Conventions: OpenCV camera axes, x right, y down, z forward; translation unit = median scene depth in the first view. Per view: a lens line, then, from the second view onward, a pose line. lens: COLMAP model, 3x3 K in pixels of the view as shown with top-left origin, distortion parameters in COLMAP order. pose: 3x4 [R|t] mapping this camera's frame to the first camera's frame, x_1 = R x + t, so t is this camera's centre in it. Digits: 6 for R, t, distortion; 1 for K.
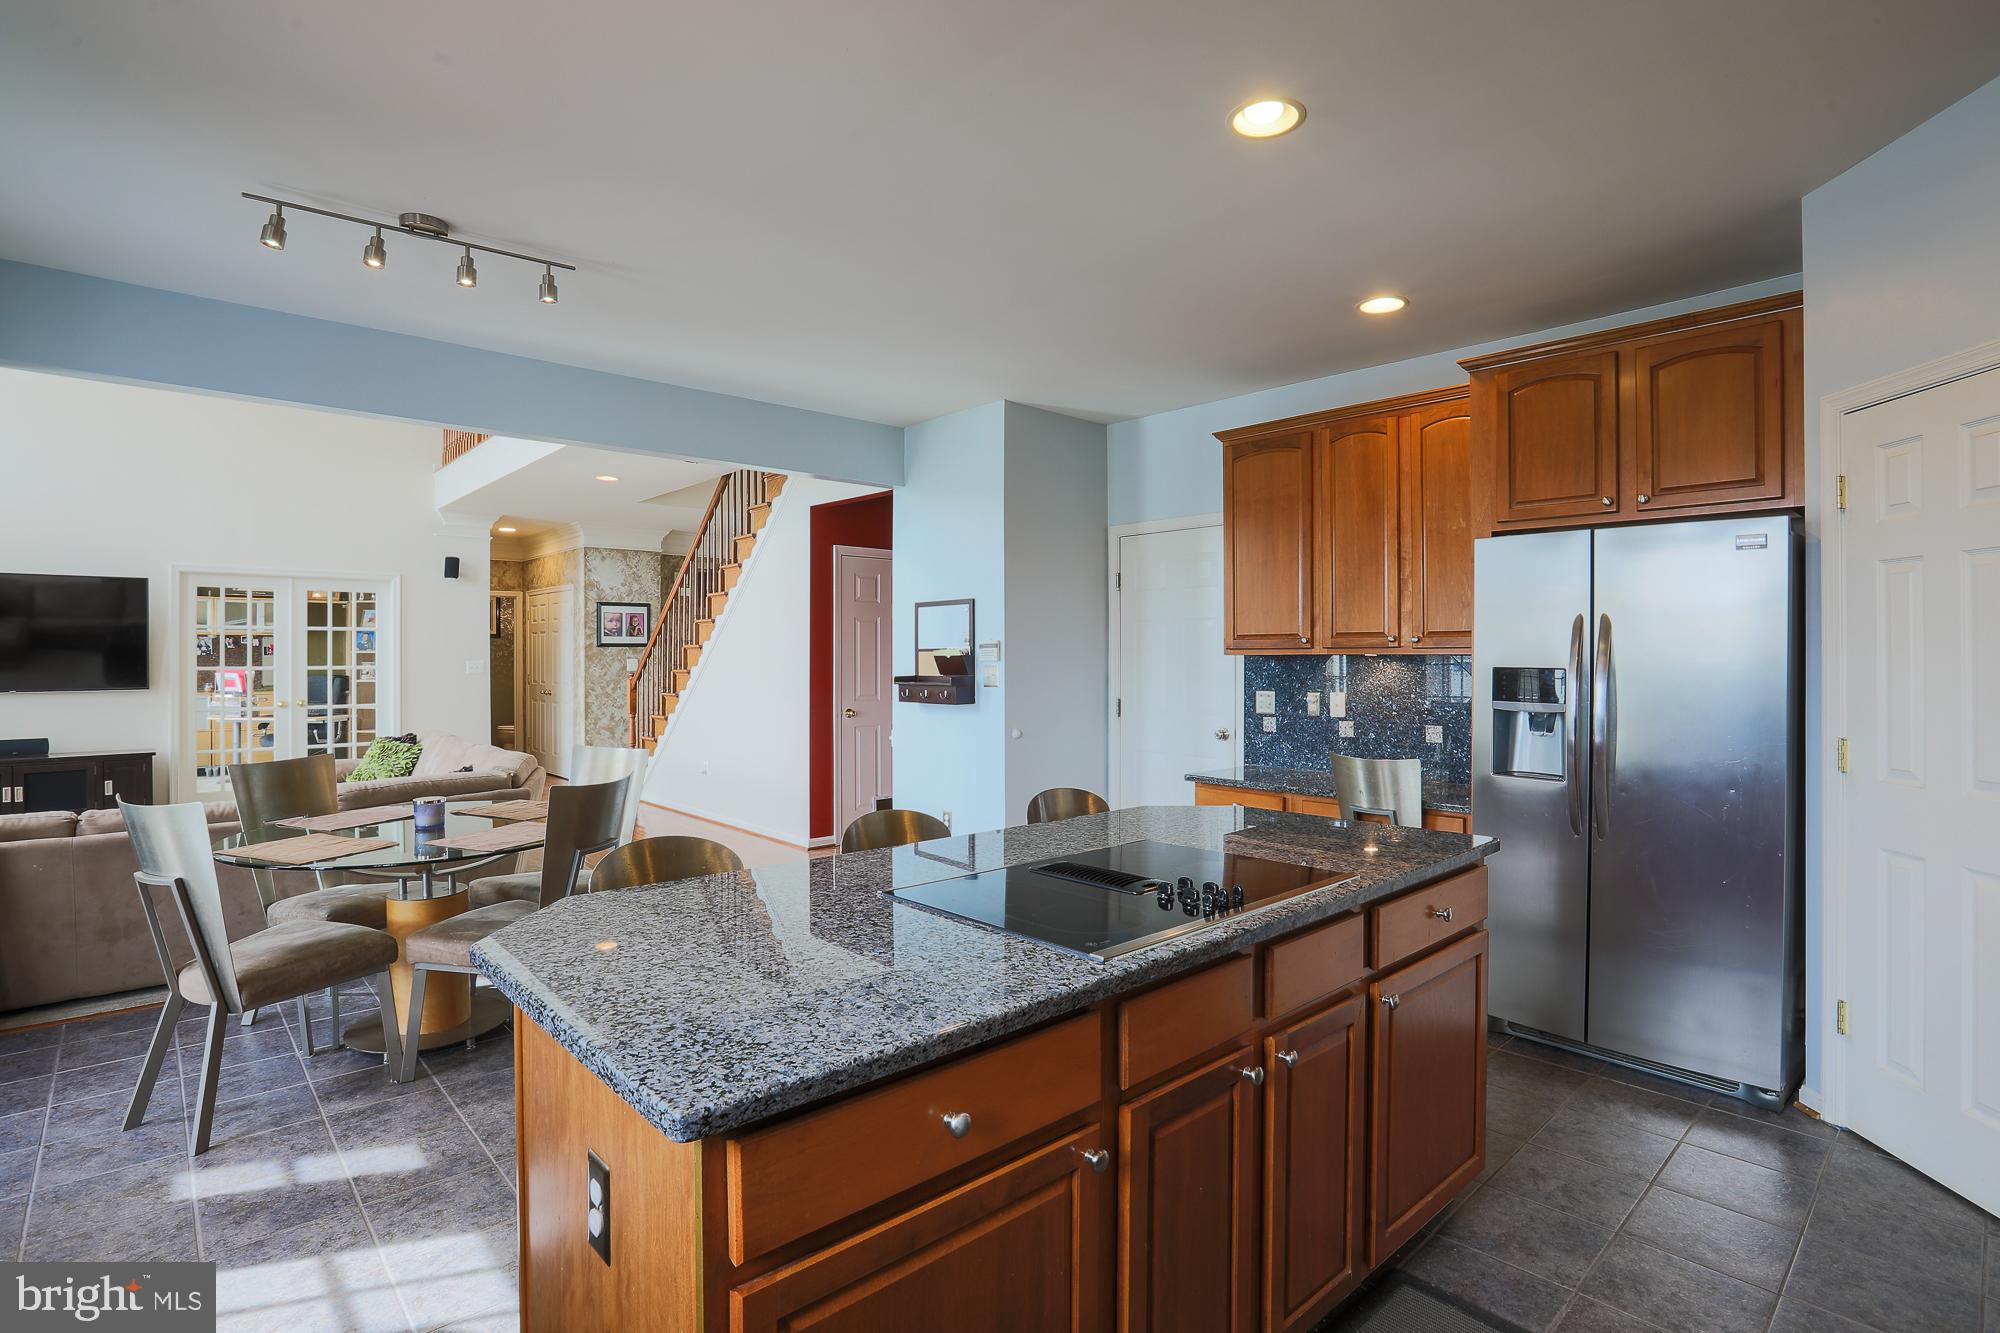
lens RADIAL K [[974.2, 0, 1007.5], [0, 974.2, 659.7], [0, 0, 1]] dist [-0.063830, 0.027026]
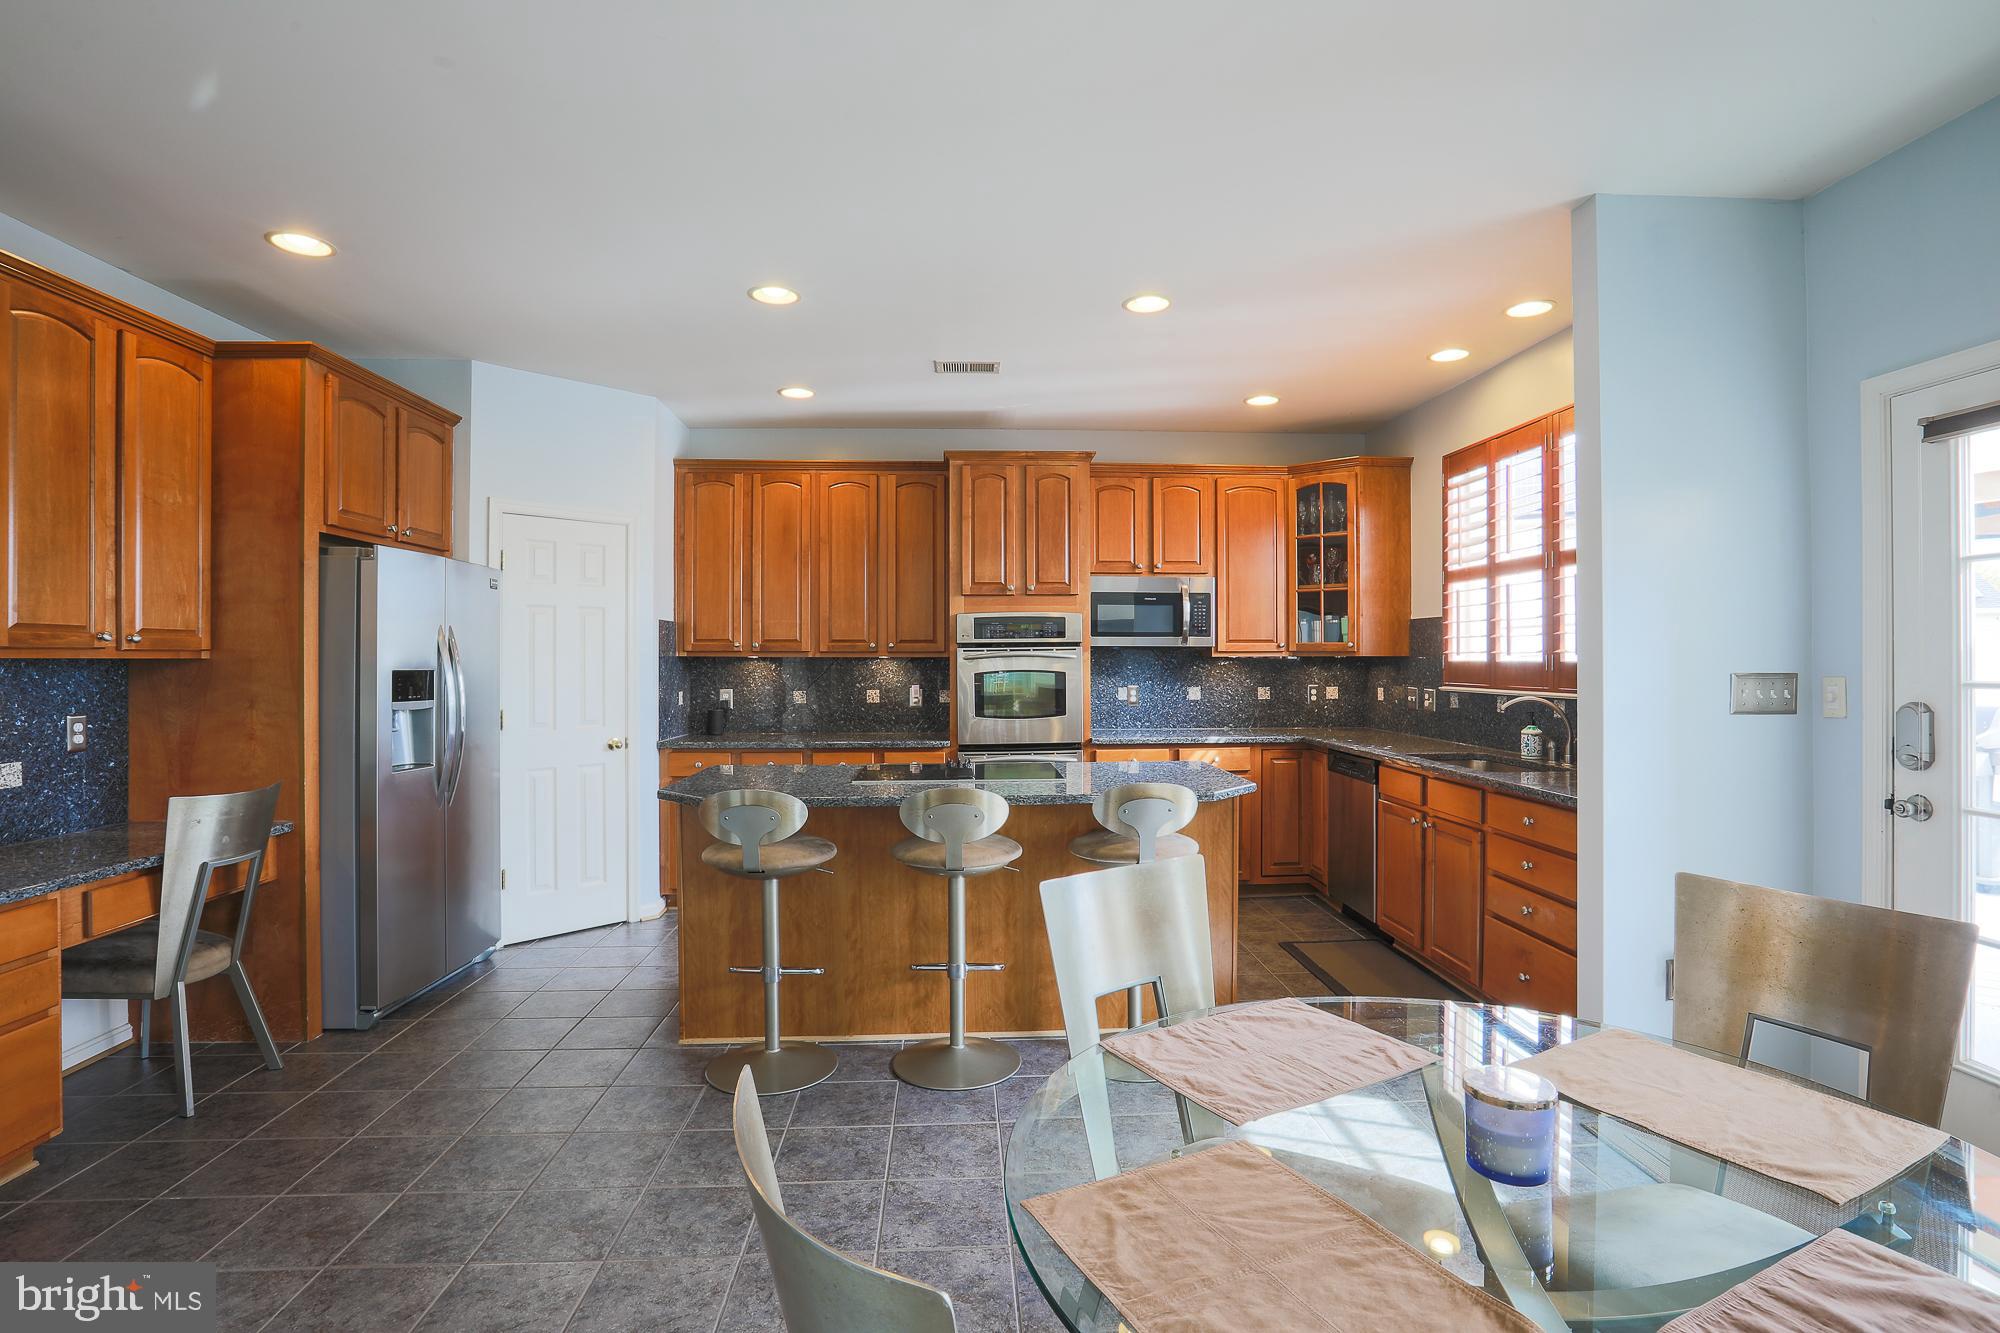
lens RADIAL K [[983.1, 0, 1000.0], [0, 983.1, 666.5], [0, 0, 1]] dist [-0.068470, 0.029006]
pose [[-0.766386, -0.002688, 0.642375, -0.472816], [0.005509, 0.999927, 0.010756, -0.002624], [-0.642357, 0.011781, -0.766315, 0.953666]]
